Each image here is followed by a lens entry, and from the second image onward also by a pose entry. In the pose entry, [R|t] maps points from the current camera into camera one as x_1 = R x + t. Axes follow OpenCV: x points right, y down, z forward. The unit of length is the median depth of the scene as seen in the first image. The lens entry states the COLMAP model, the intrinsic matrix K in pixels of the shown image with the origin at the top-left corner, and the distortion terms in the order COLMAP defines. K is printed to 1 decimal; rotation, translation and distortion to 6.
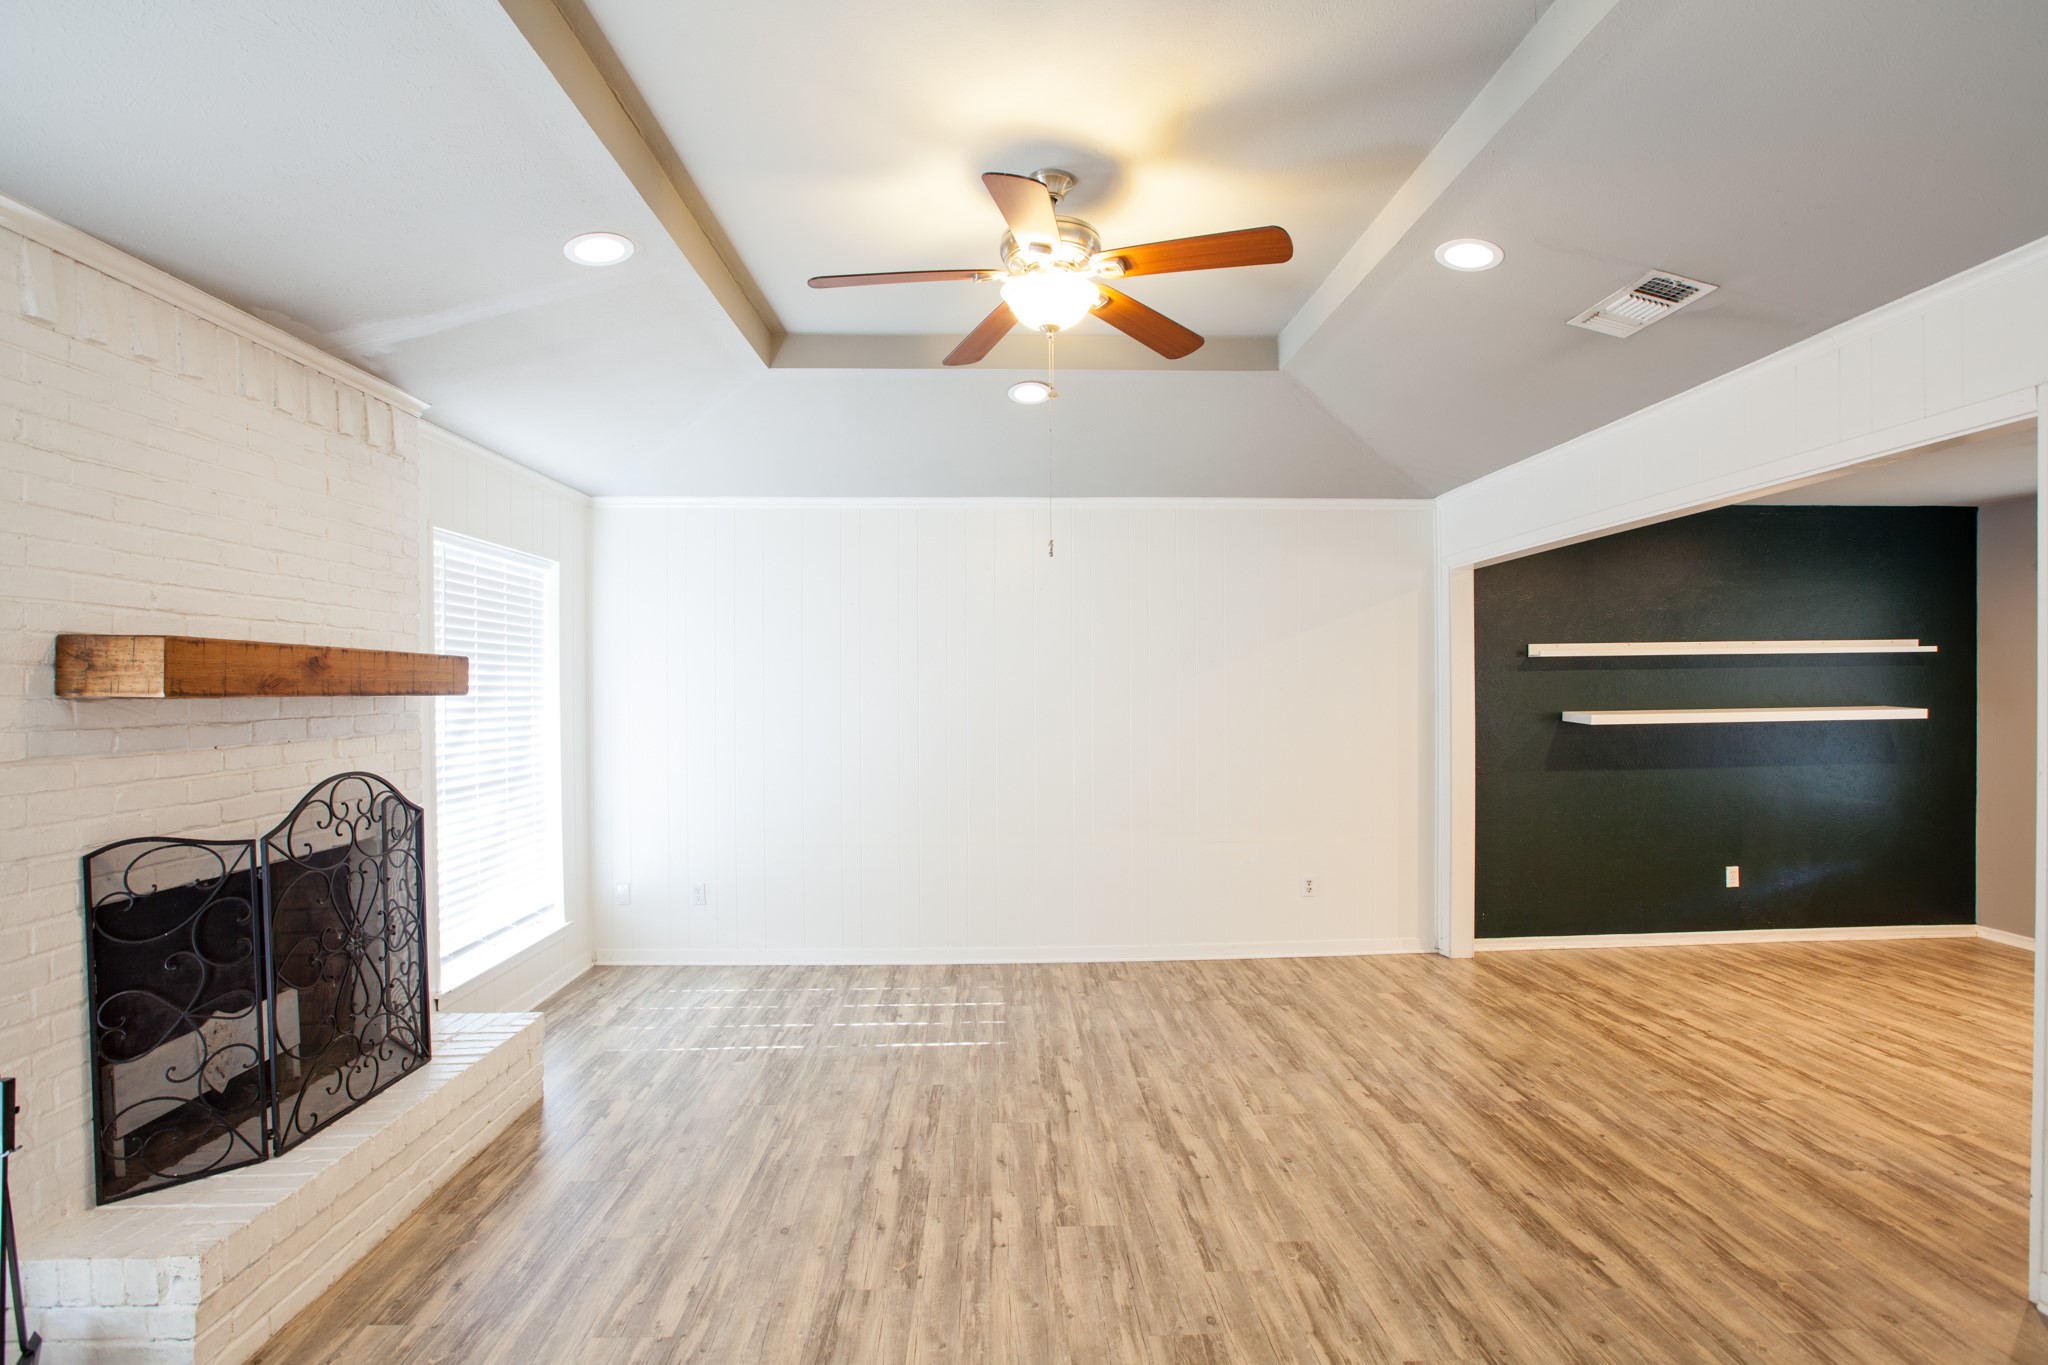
lens RADIAL K [[971.9, 0, 1029.7], [0, 971.9, 683.9], [0, 0, 1]] dist [-0.053180, 0.018467]
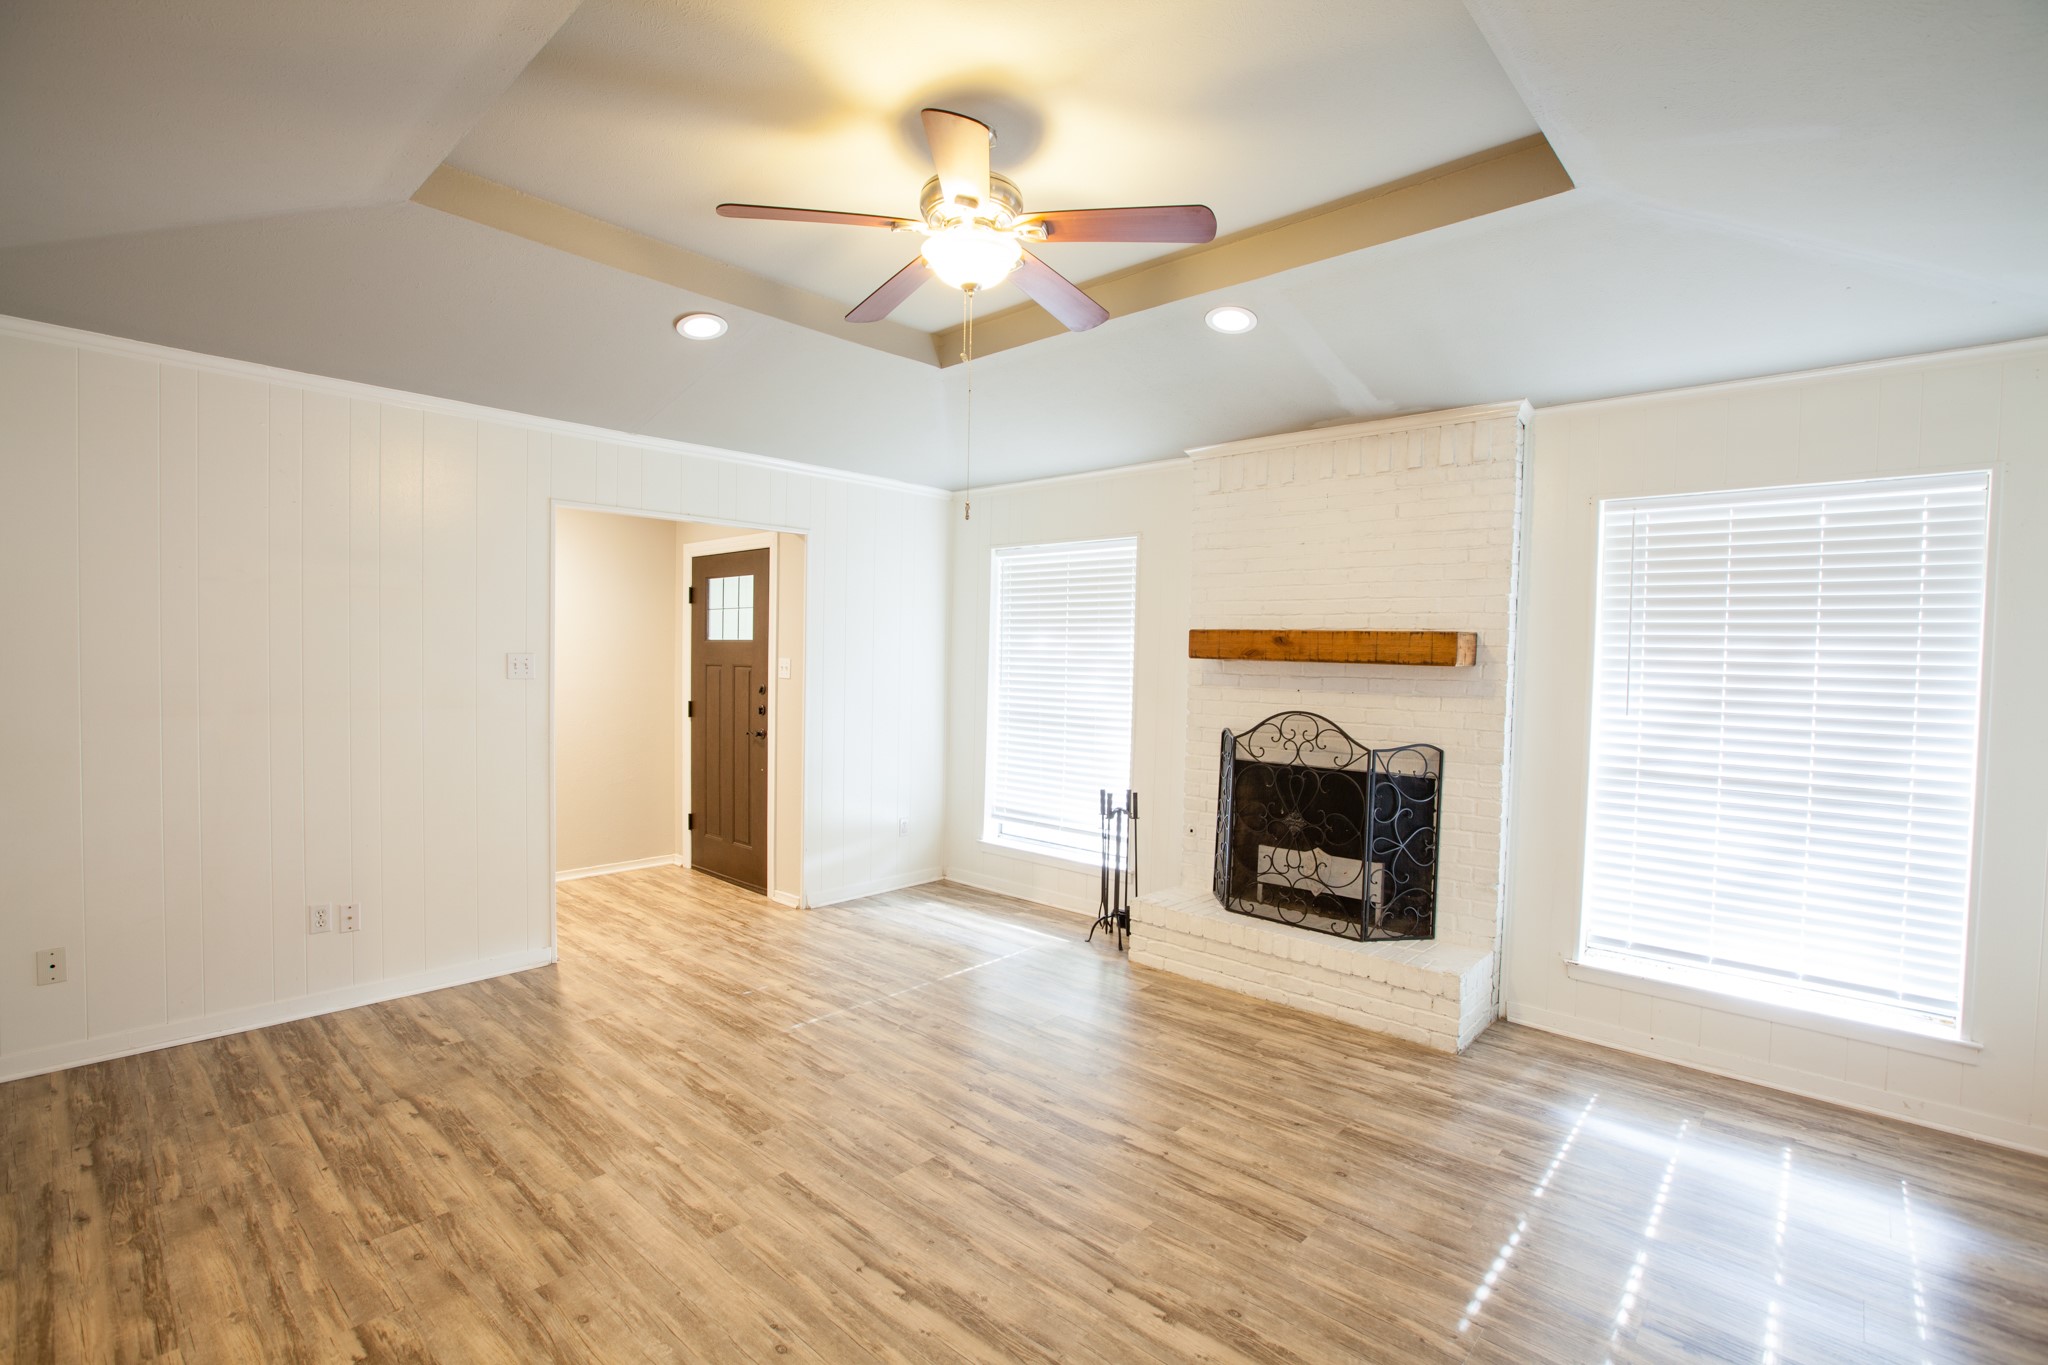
lens RADIAL K [[927.9, 0, 1025.0], [0, 927.9, 692.6], [0, 0, 1]] dist [-0.047341, 0.014953]
pose [[-0.702309, 0.022730, -0.711510, 0.675968], [-0.012336, 0.998951, 0.044089, 0.002491], [0.711766, 0.039742, -0.701292, 1.767035]]
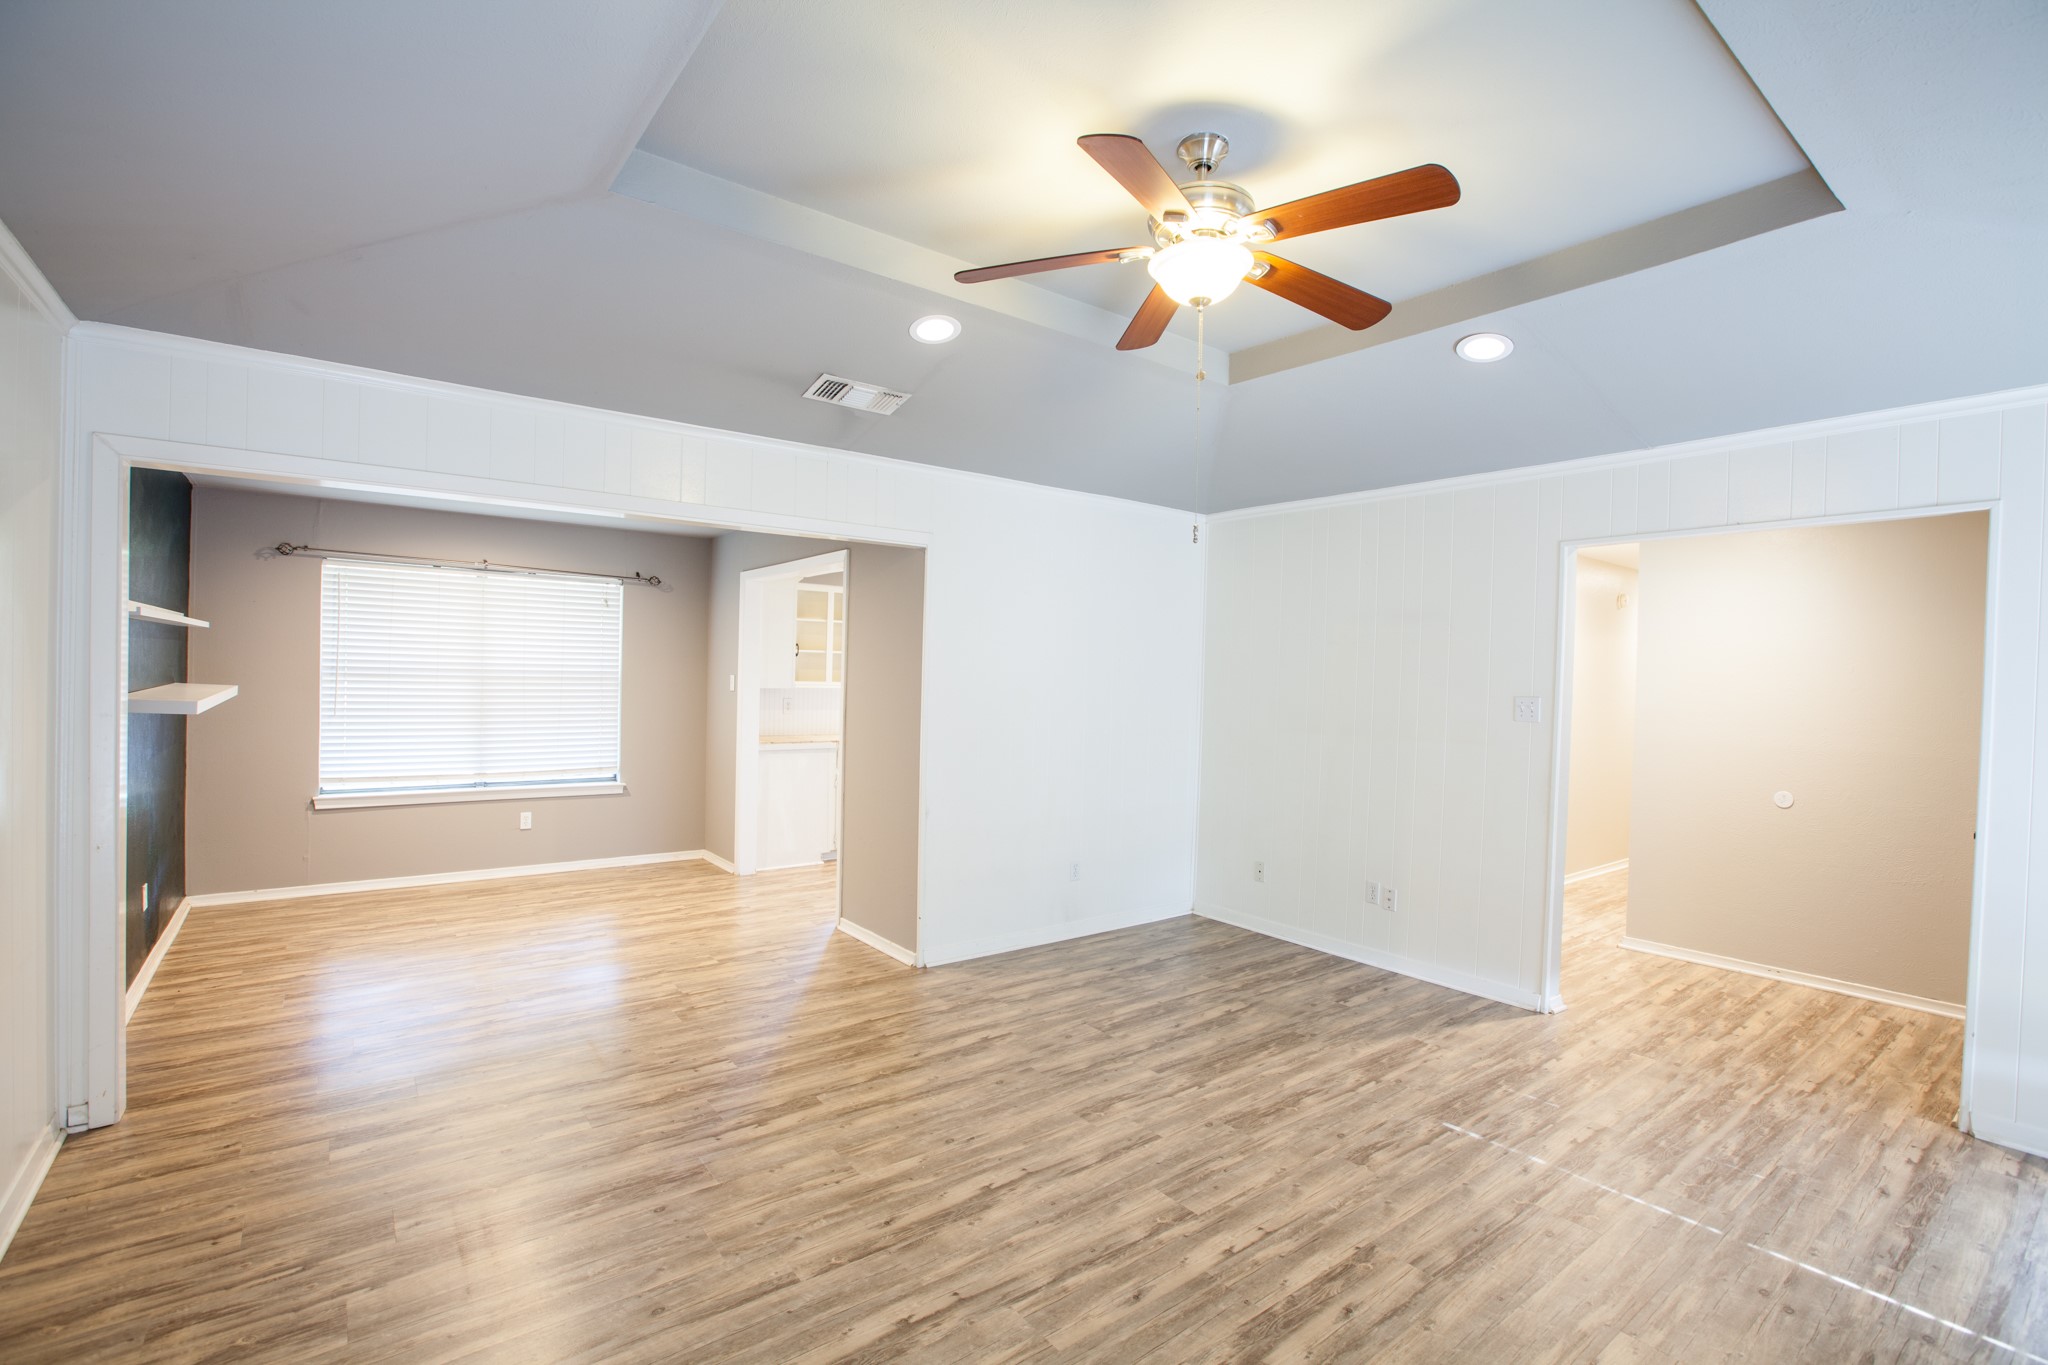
lens RADIAL K [[927.9, 0, 1025.0], [0, 927.9, 692.6], [0, 0, 1]] dist [-0.047341, 0.014953]
pose [[-0.578340, -0.022367, 0.815489, -0.639640], [-0.021973, 0.999688, 0.011836, 0.008173], [-0.815500, -0.011073, -0.578652, 1.710253]]
